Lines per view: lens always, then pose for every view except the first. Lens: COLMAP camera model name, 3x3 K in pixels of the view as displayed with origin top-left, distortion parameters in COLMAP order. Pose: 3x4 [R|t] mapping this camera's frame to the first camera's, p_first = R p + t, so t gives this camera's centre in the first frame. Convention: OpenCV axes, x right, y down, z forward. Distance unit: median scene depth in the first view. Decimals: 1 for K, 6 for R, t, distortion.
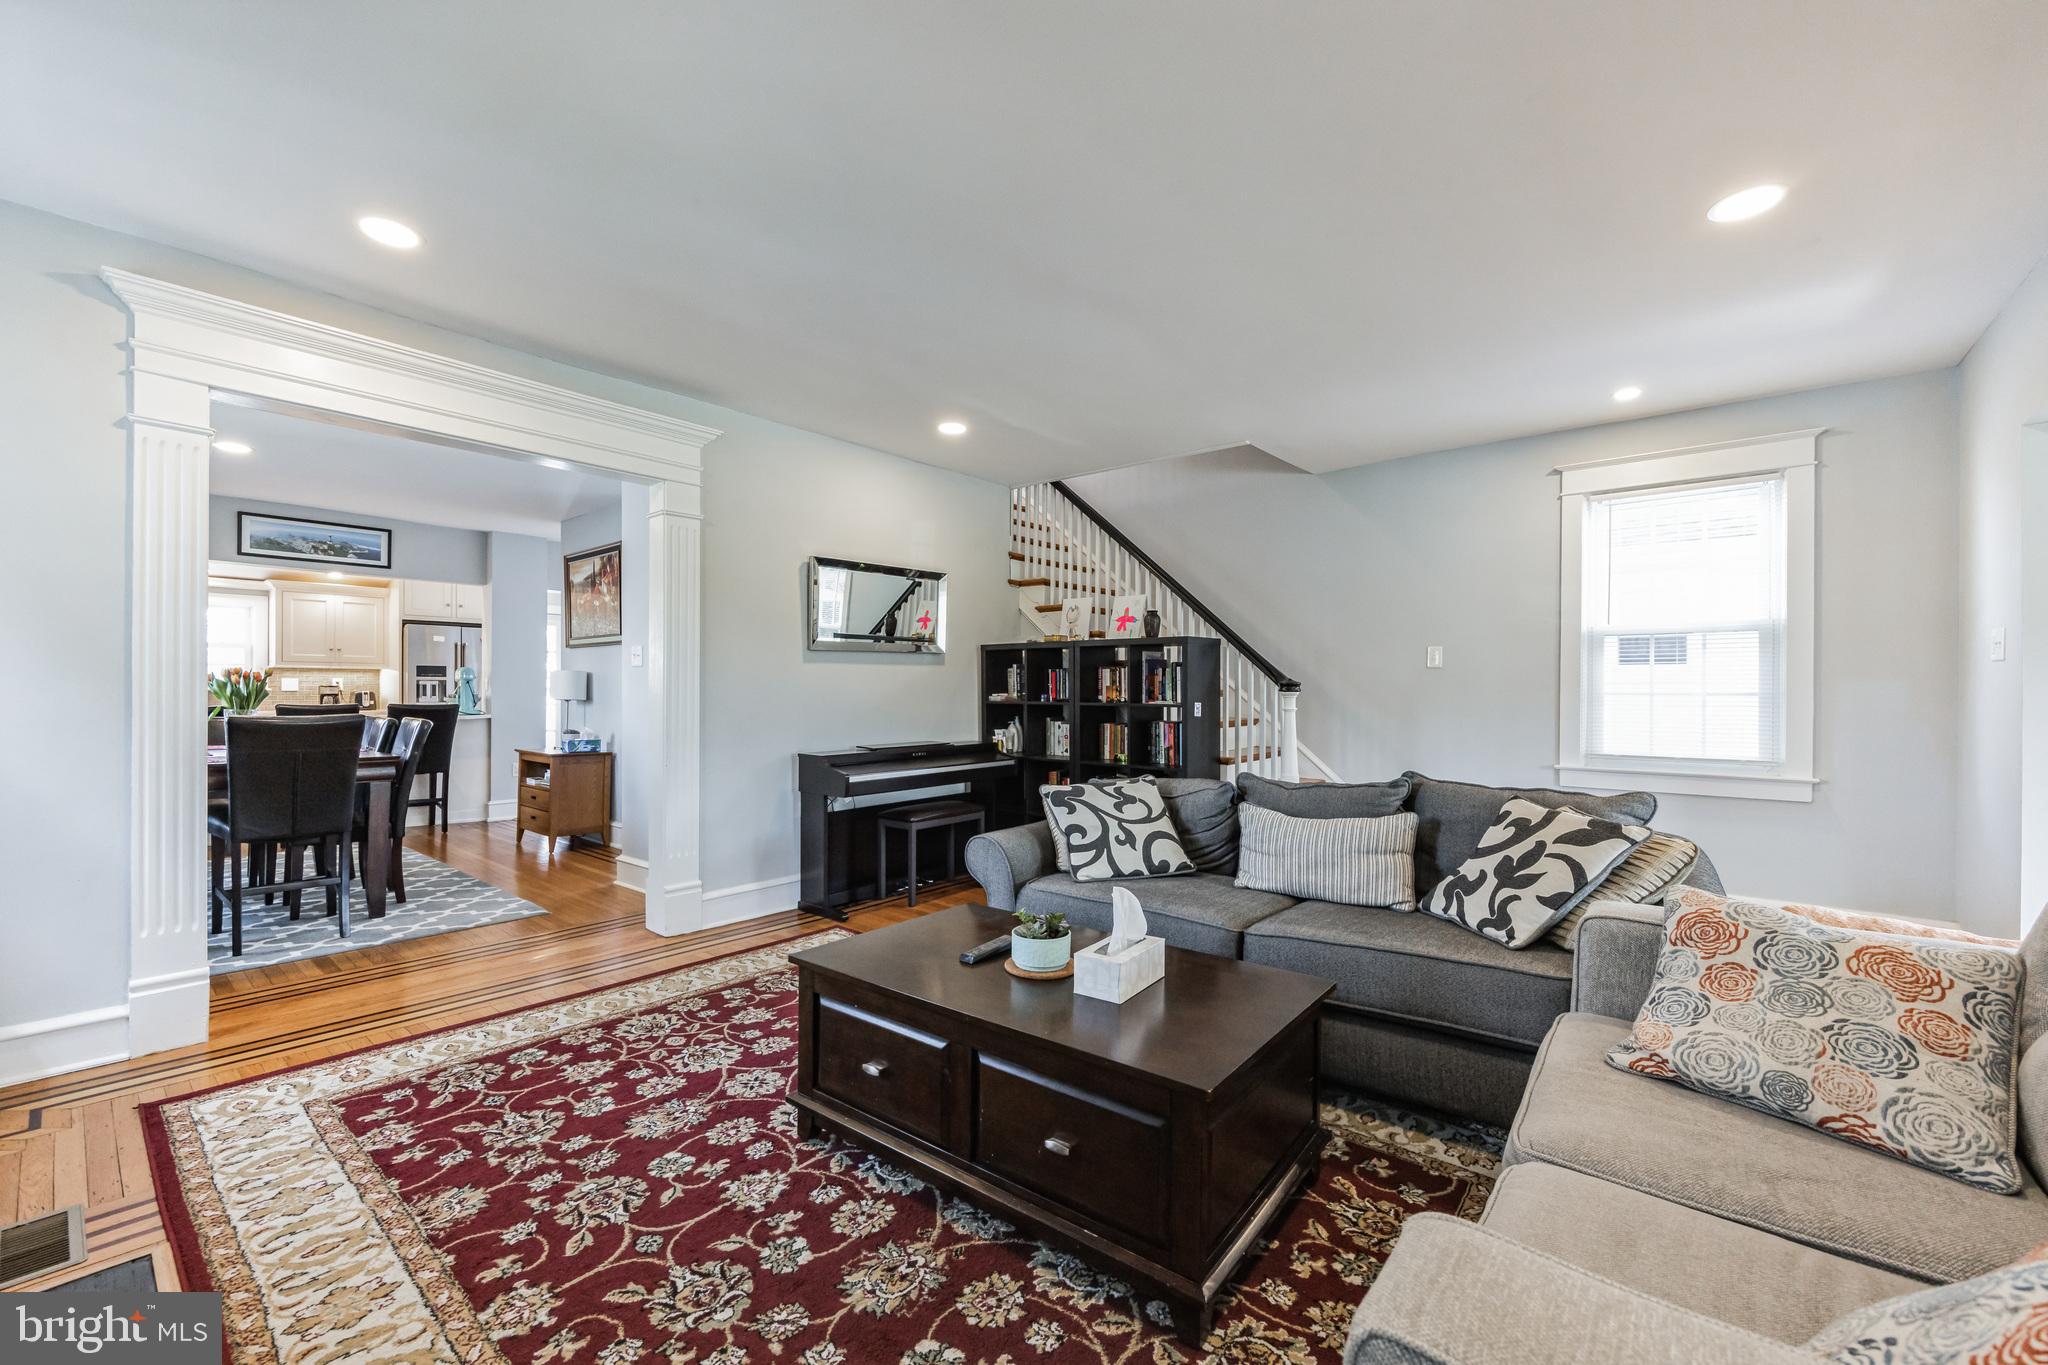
lens RADIAL K [[823.9, 0, 1018.7], [0, 823.9, 695.2], [0, 0, 1]] dist [-0.001764, 0.000147]
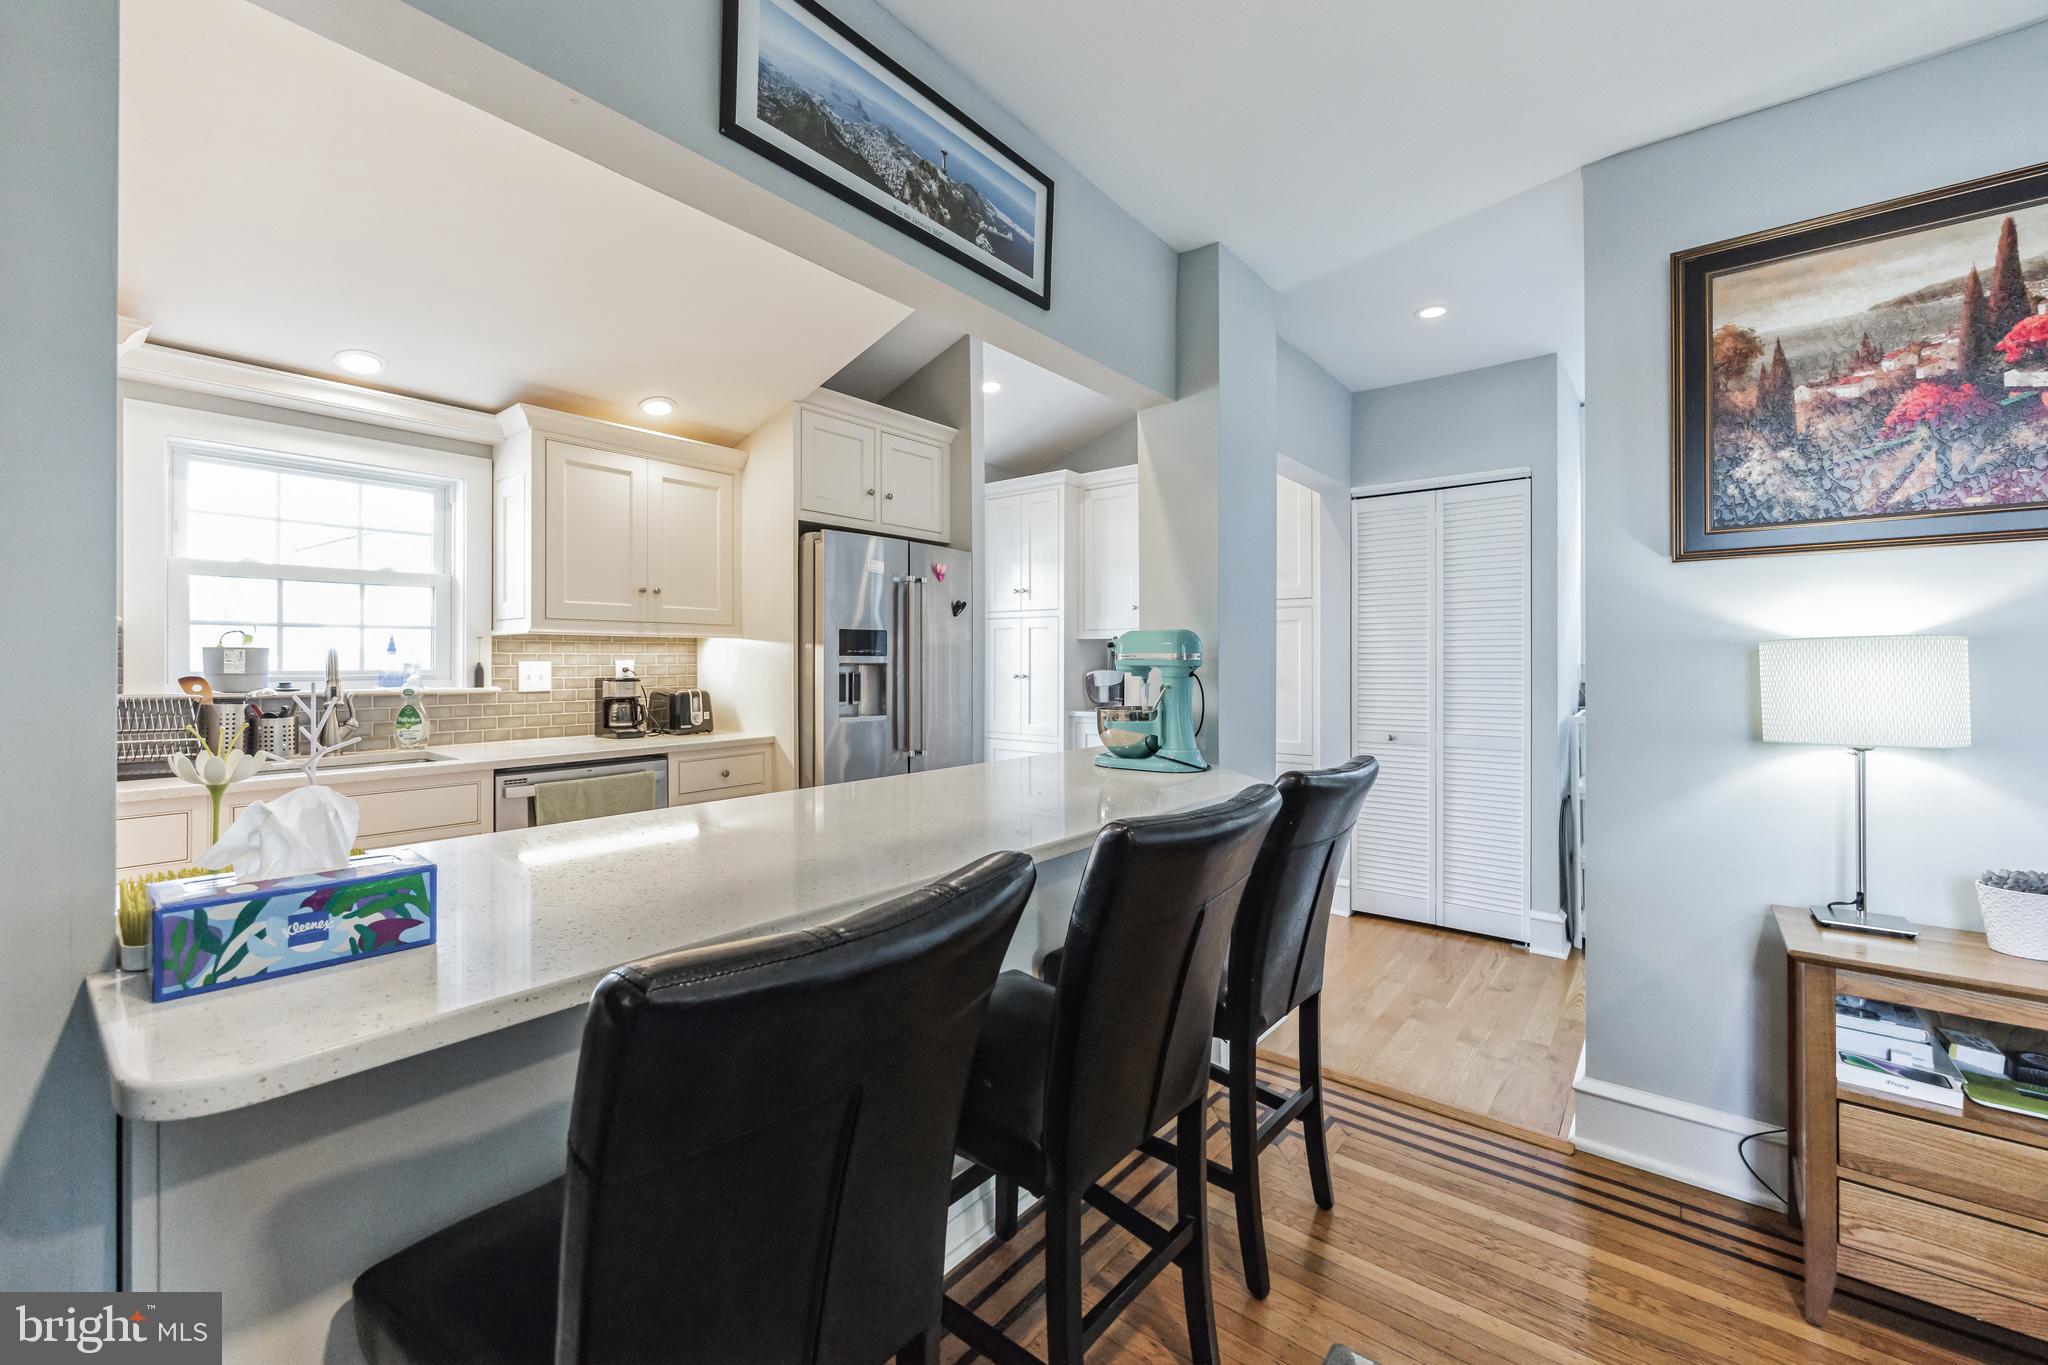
lens RADIAL K [[828.0, 0, 1022.8], [0, 828.0, 655.8], [0, 0, 1]] dist [-0.004293, -0.000126]
pose [[0.999561, -0.007205, 0.028747, -0.734524], [0.007468, 0.999931, -0.009068, -0.020044], [-0.028680, 0.009279, 0.999546, 0.649333]]
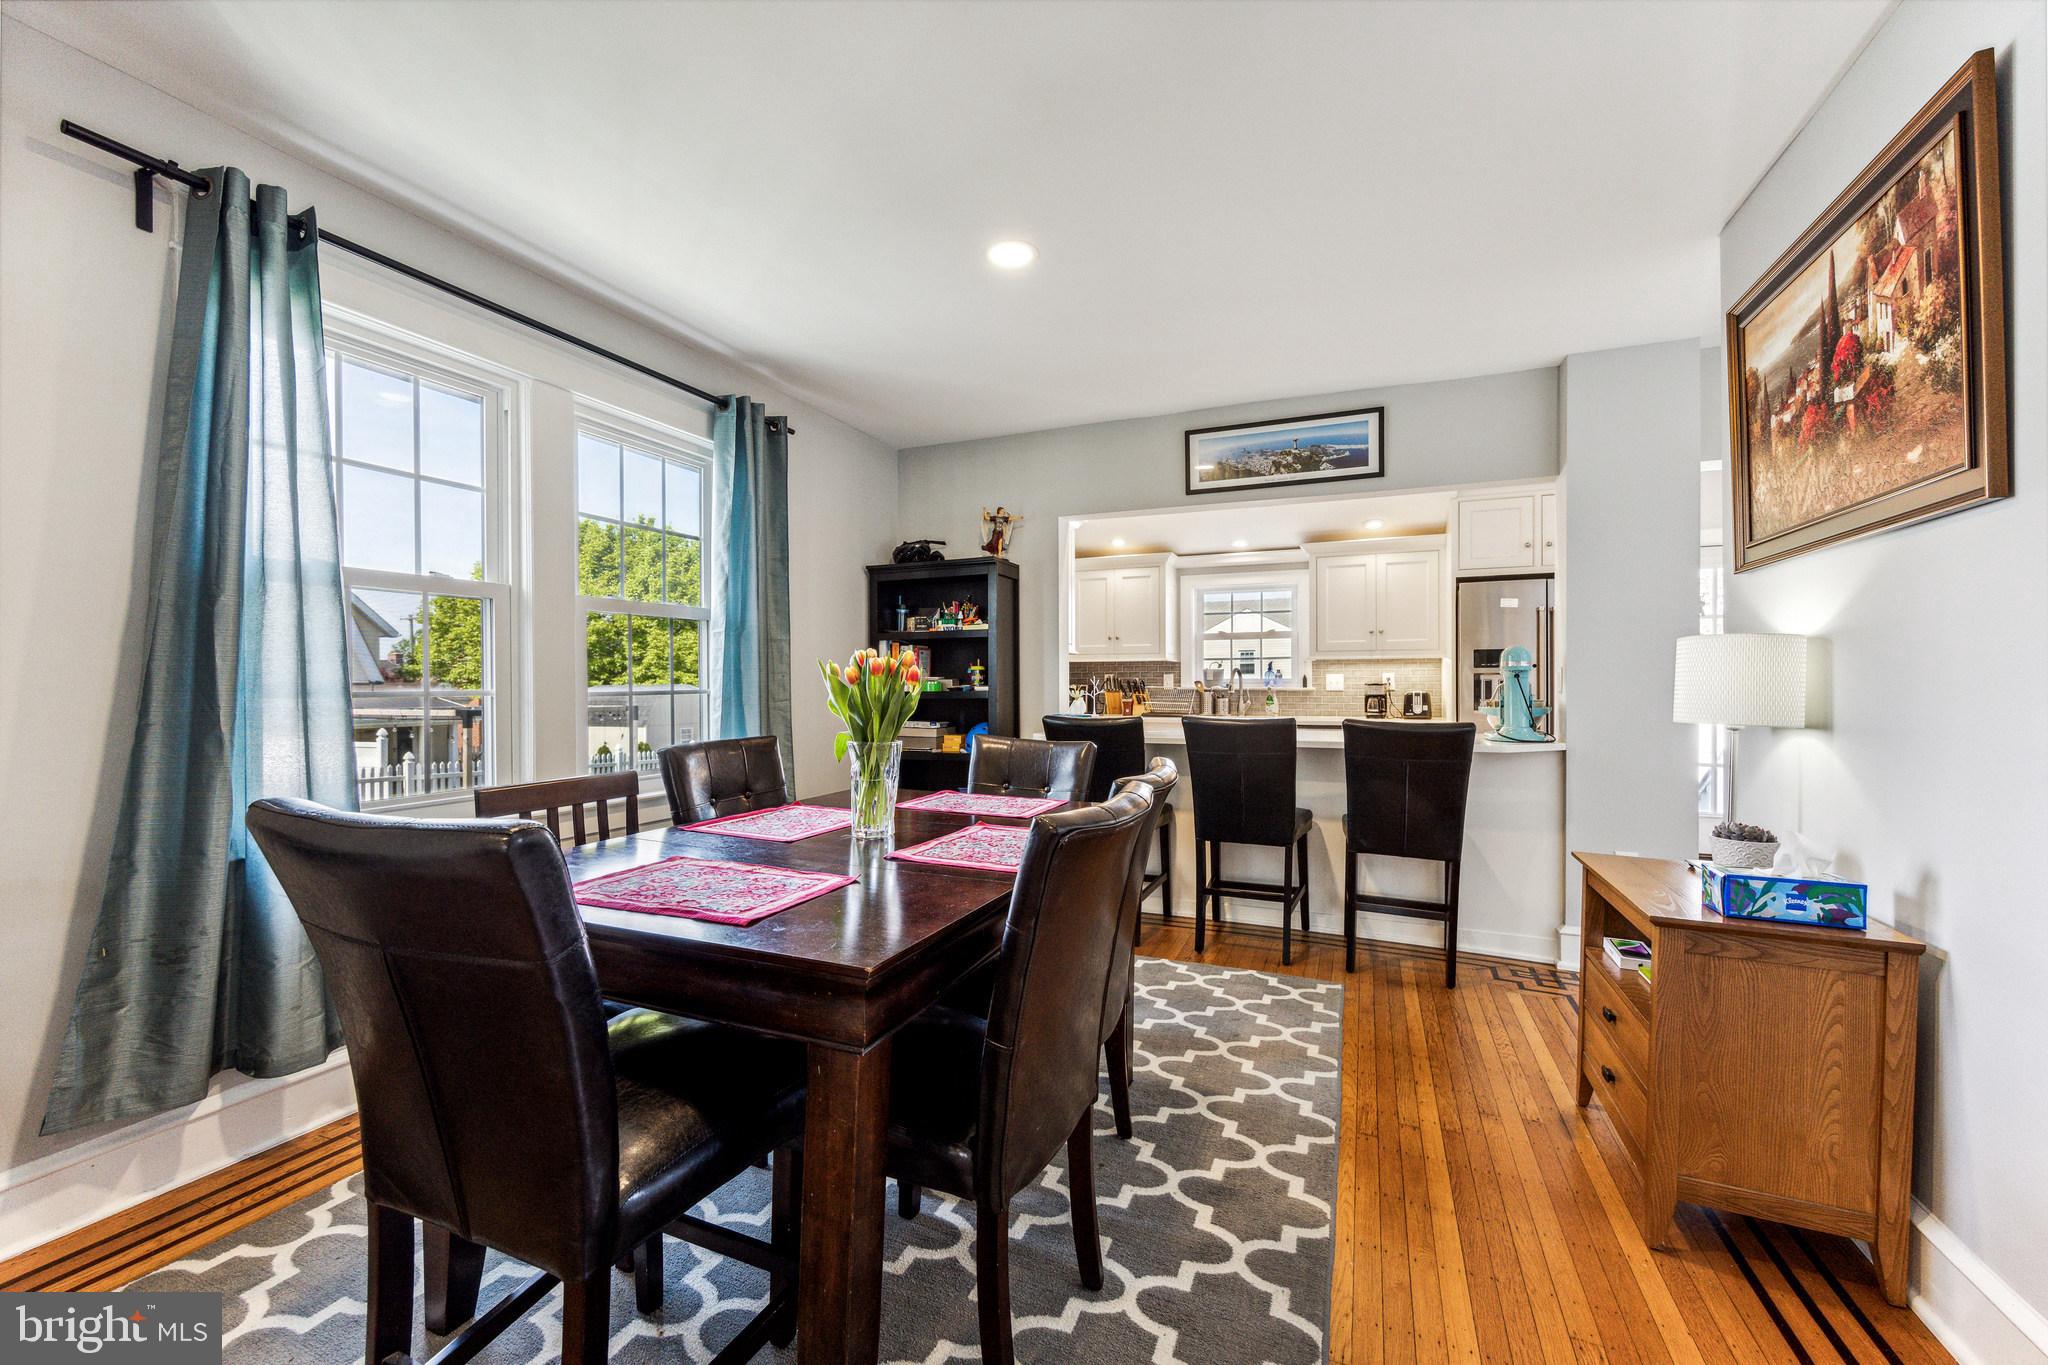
lens RADIAL K [[823.9, 0, 1018.7], [0, 823.9, 695.2], [0, 0, 1]] dist [-0.001764, 0.000147]
pose [[0.304983, 0.006823, -0.952333, -0.285235], [0.001768, 0.999969, 0.007731, -0.008577], [0.952356, -0.004042, 0.304961, 0.554085]]
